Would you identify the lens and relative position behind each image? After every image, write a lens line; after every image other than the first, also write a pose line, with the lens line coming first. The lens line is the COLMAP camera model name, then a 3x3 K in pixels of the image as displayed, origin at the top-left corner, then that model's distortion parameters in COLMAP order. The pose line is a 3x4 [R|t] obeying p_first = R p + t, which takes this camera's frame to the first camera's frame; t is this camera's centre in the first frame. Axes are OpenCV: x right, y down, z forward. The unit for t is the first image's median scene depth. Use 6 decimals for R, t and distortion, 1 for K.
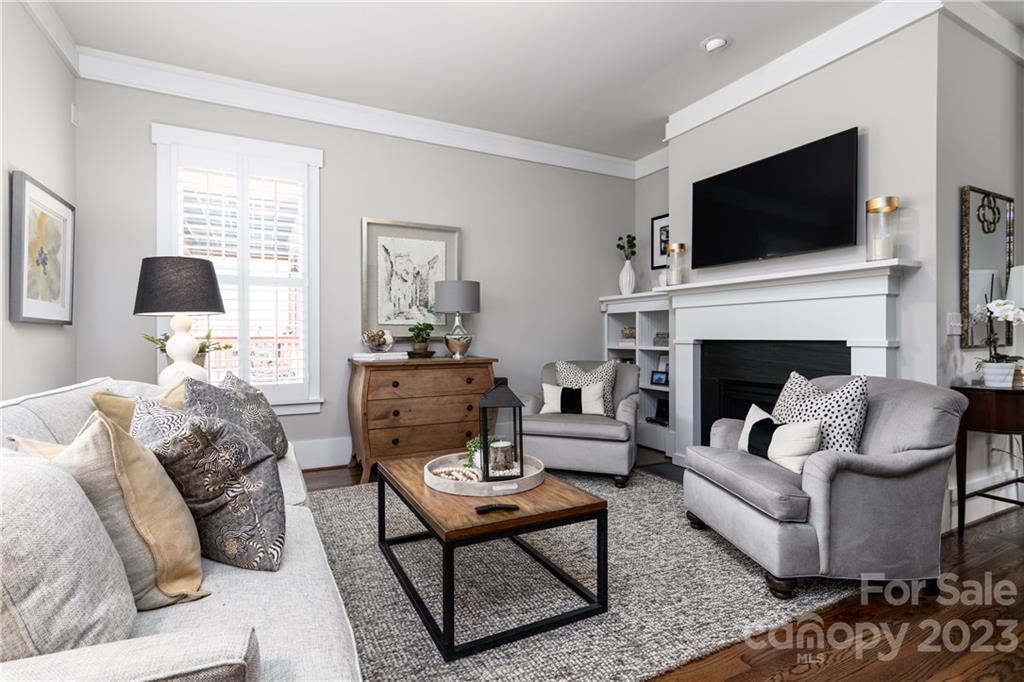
lens RADIAL K [[491.9, 0, 513.0], [0, 491.9, 338.4], [0, 0, 1]] dist [-0.003384, 0.001695]
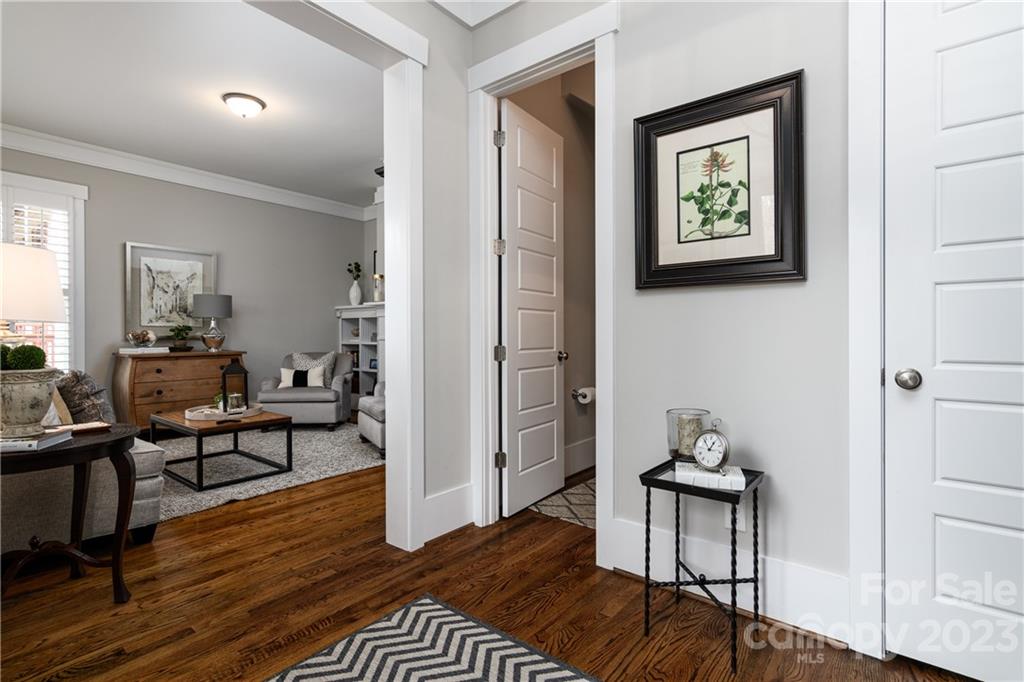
lens RADIAL K [[491.9, 0, 507.5], [0, 491.9, 334.5], [0, 0, 1]] dist [-0.003384, 0.001695]
pose [[0.917689, -0.000409, 0.397300, 0.093003], [0.002465, 0.999986, -0.004665, 0.001864], [-0.397293, 0.005261, 0.917677, -0.556163]]
